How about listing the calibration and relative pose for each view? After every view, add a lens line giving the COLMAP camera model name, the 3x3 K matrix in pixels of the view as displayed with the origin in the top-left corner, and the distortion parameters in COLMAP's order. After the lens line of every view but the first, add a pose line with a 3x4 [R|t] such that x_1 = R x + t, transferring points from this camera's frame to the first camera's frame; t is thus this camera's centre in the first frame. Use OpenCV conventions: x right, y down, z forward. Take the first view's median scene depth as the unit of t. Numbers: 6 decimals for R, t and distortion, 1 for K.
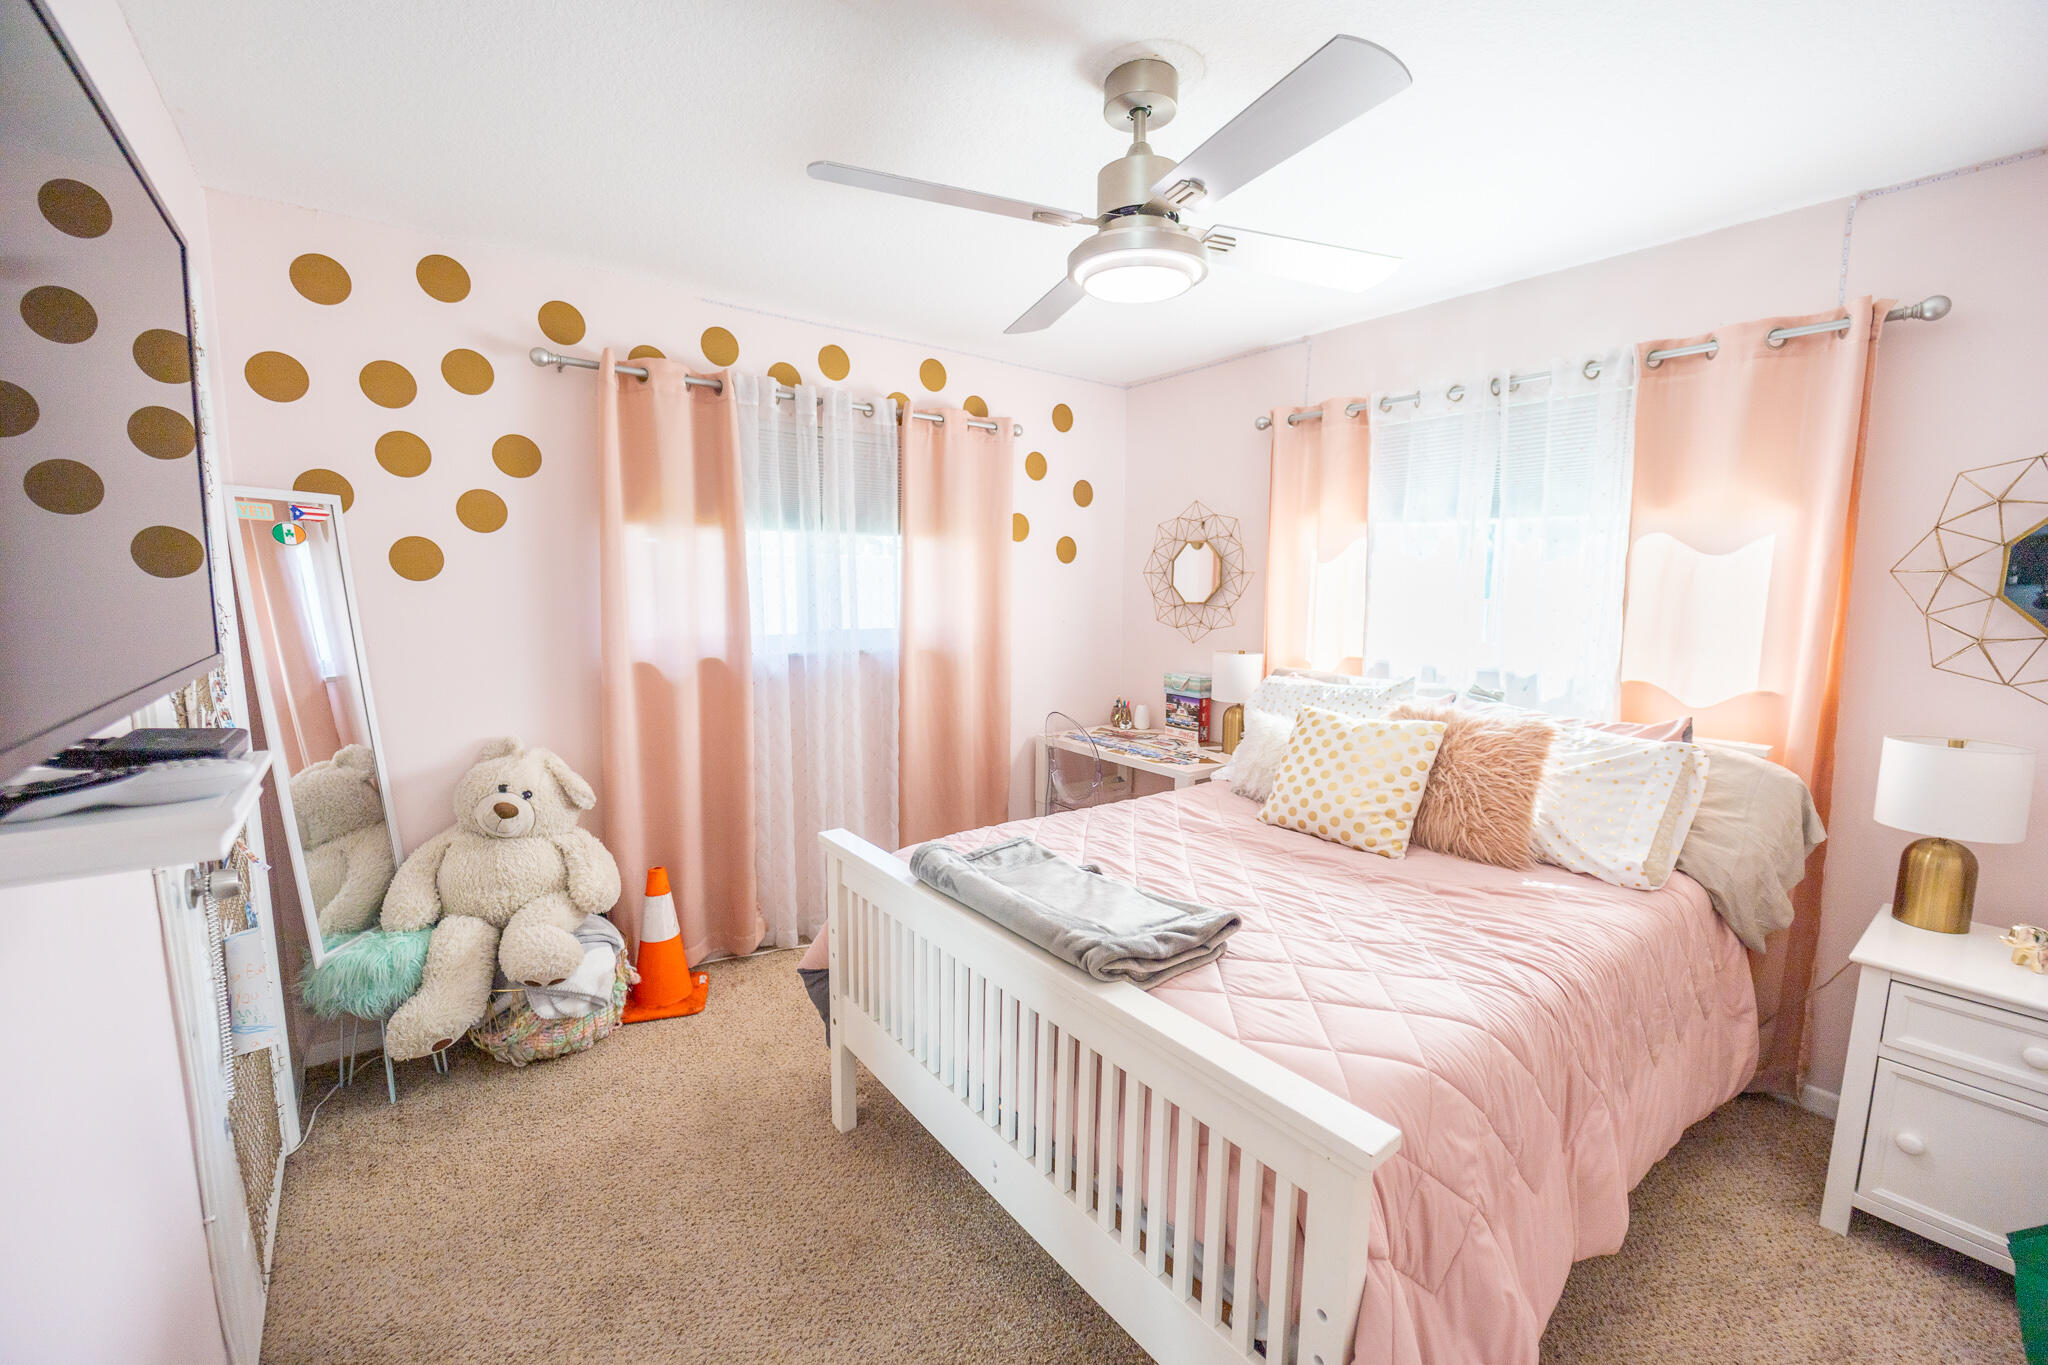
lens RADIAL K [[805.2, 0, 1025.5], [0, 805.2, 686.4], [0, 0, 1]] dist [0.007347, -0.009662]
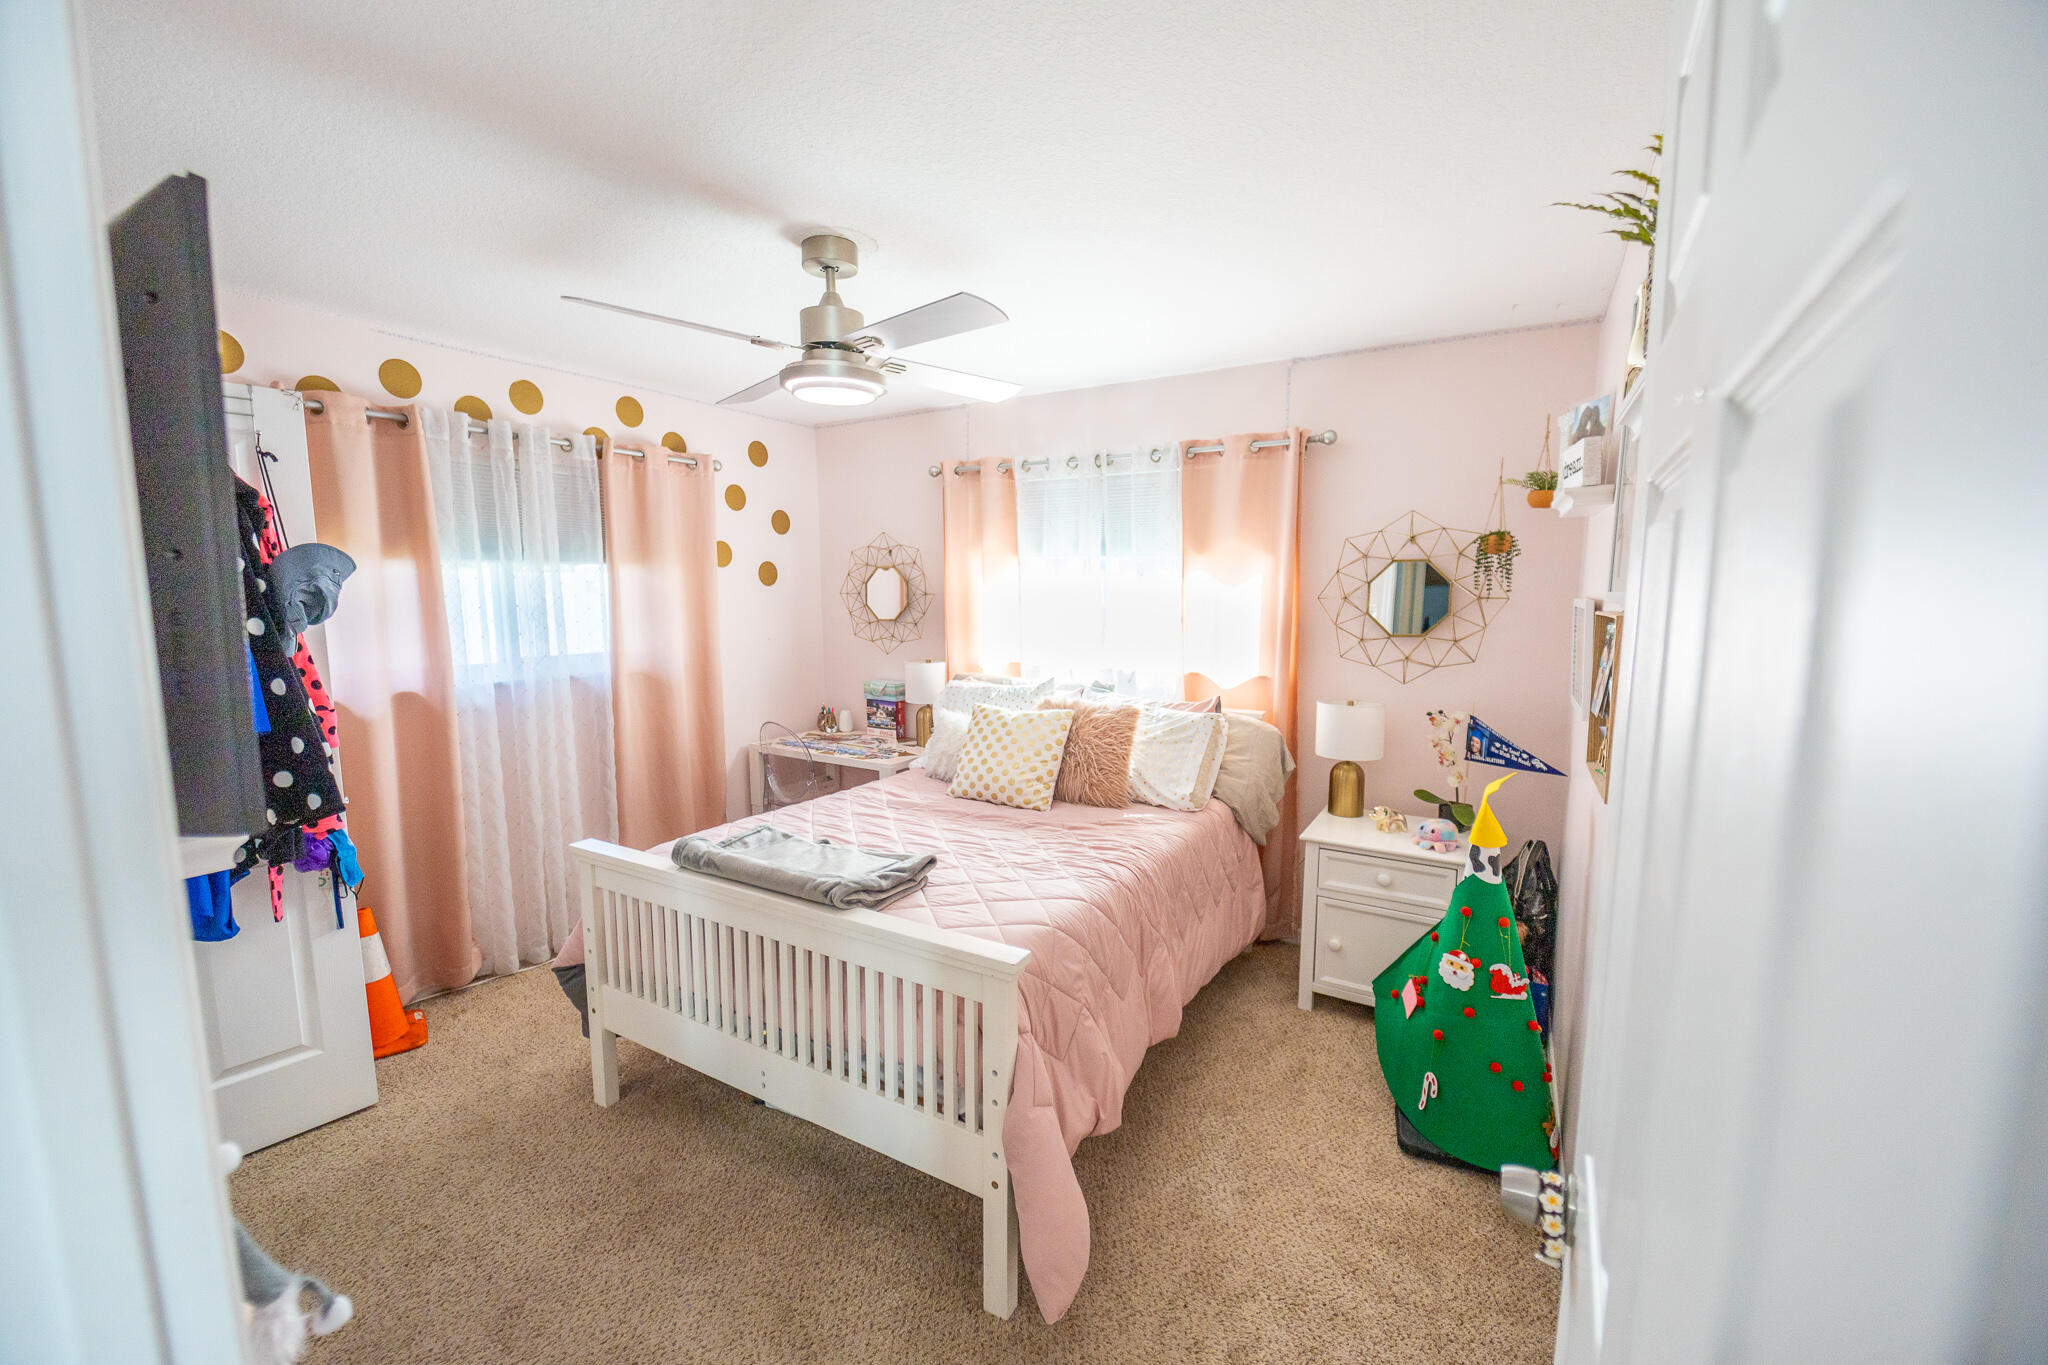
lens RADIAL K [[847.4, 0, 1024.0], [0, 847.4, 682.5], [0, 0, 1]] dist [0.001120, -0.000109]
pose [[0.931110, -0.053434, 0.360802, -0.077047], [0.054854, 0.998474, 0.006313, -0.015219], [-0.360589, 0.013913, 0.932621, -0.313415]]
